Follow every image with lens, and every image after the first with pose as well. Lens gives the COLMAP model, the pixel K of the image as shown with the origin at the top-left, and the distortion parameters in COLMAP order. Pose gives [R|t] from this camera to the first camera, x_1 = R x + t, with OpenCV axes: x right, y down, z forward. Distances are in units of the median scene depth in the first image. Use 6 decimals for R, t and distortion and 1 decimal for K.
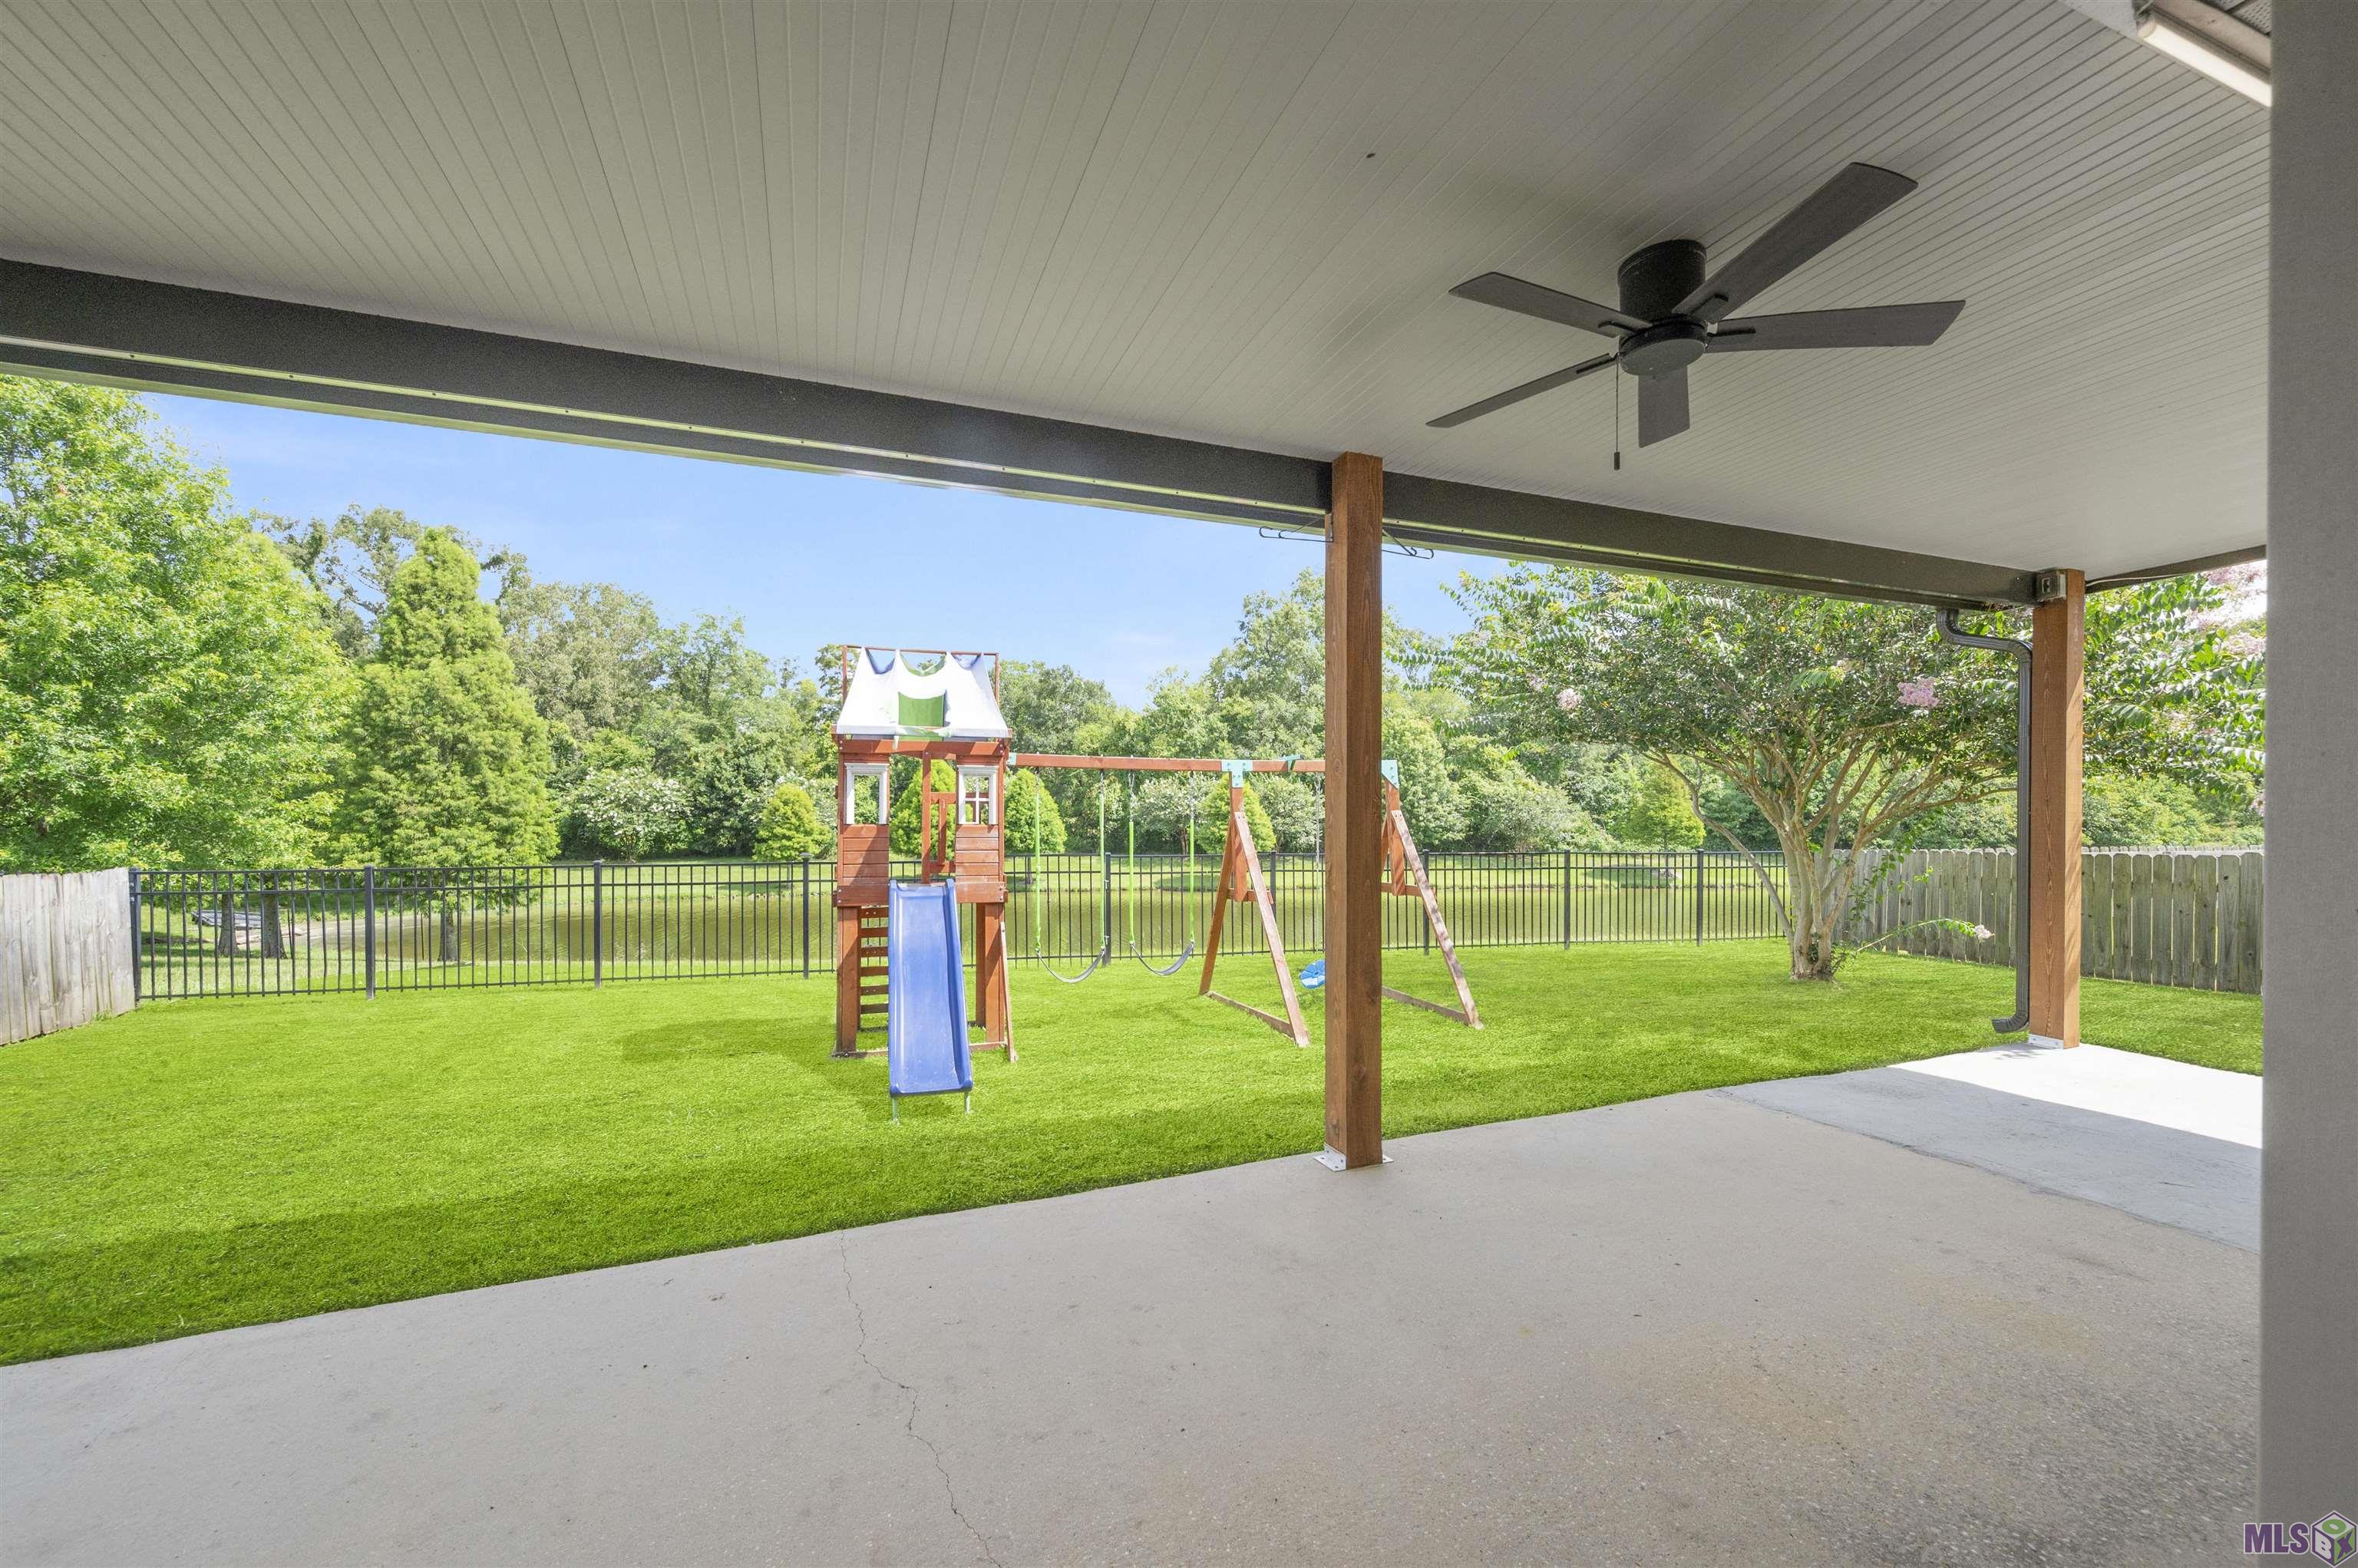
lens RADIAL K [[943.8, 0, 1177.3], [0, 943.8, 810.7], [0, 0, 1]] dist [0.002279, 0.000100]
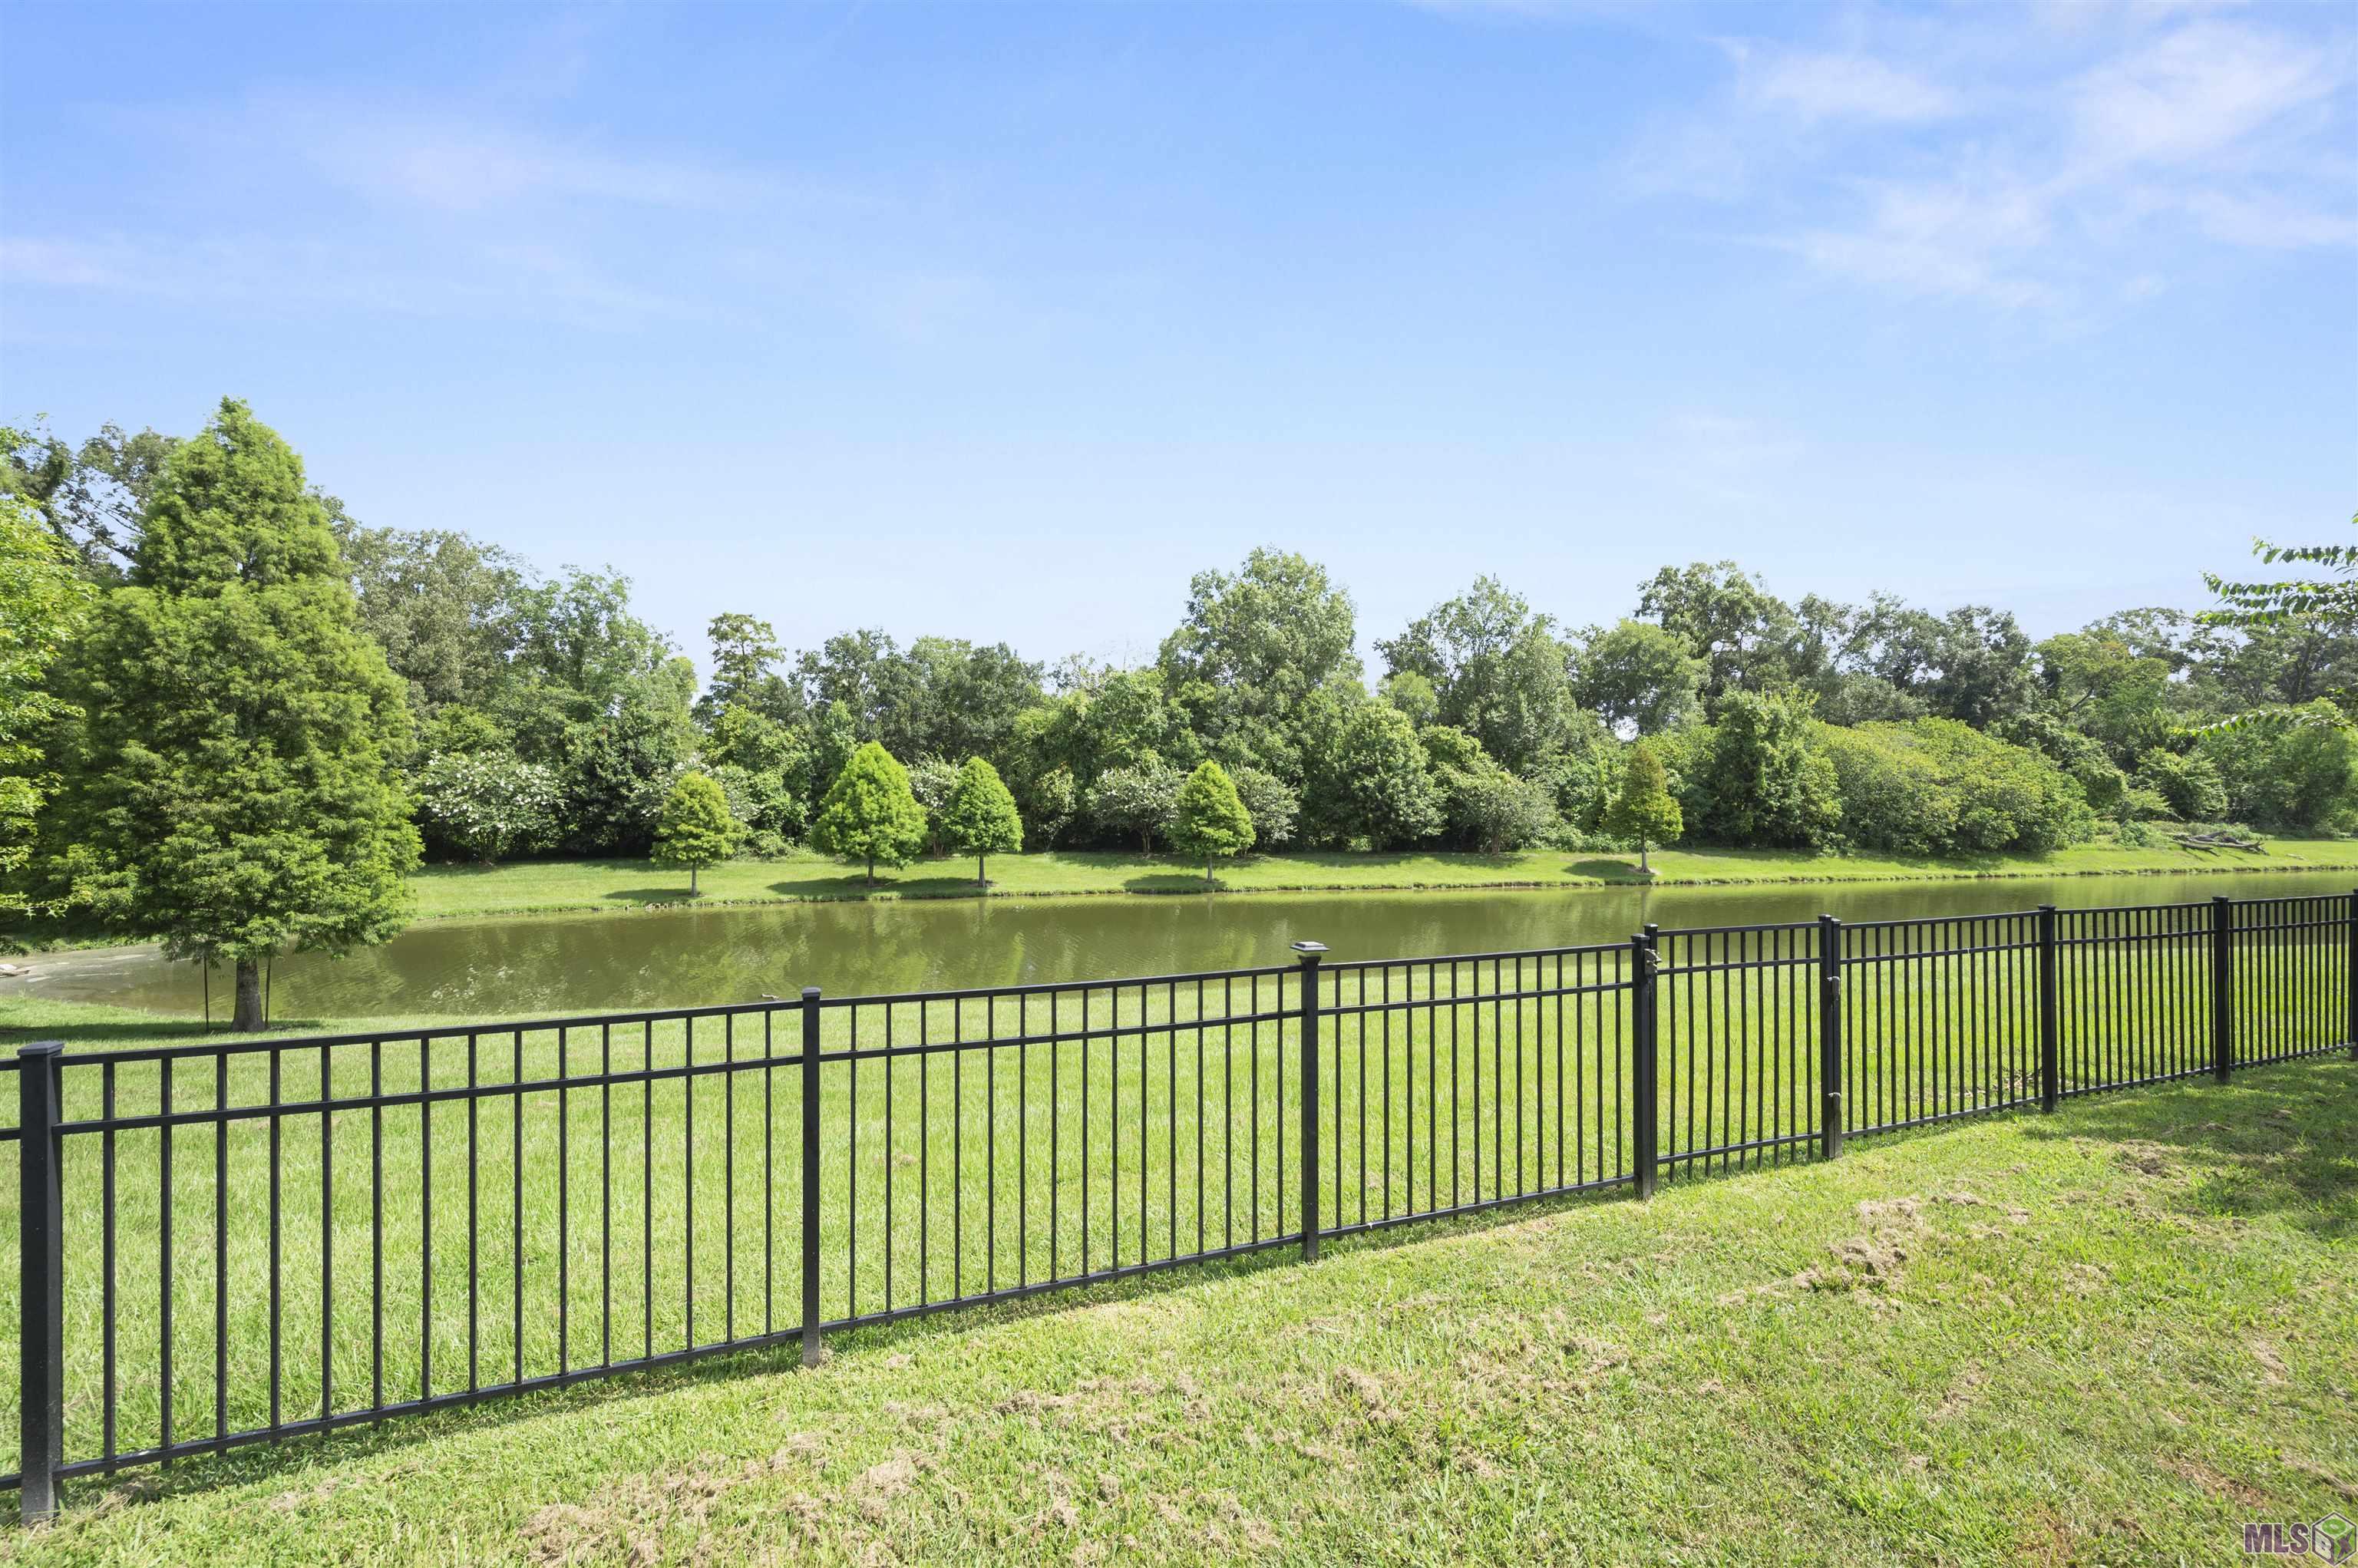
lens RADIAL K [[925.0, 0, 1172.3], [0, 925.0, 797.6], [0, 0, 1]] dist [-0.000120, 0.000059]
pose [[0.990637, 0.002314, 0.136504, -0.100795], [-0.001828, 0.999992, -0.003684, -0.003115], [-0.136512, 0.003400, 0.990633, 0.122507]]
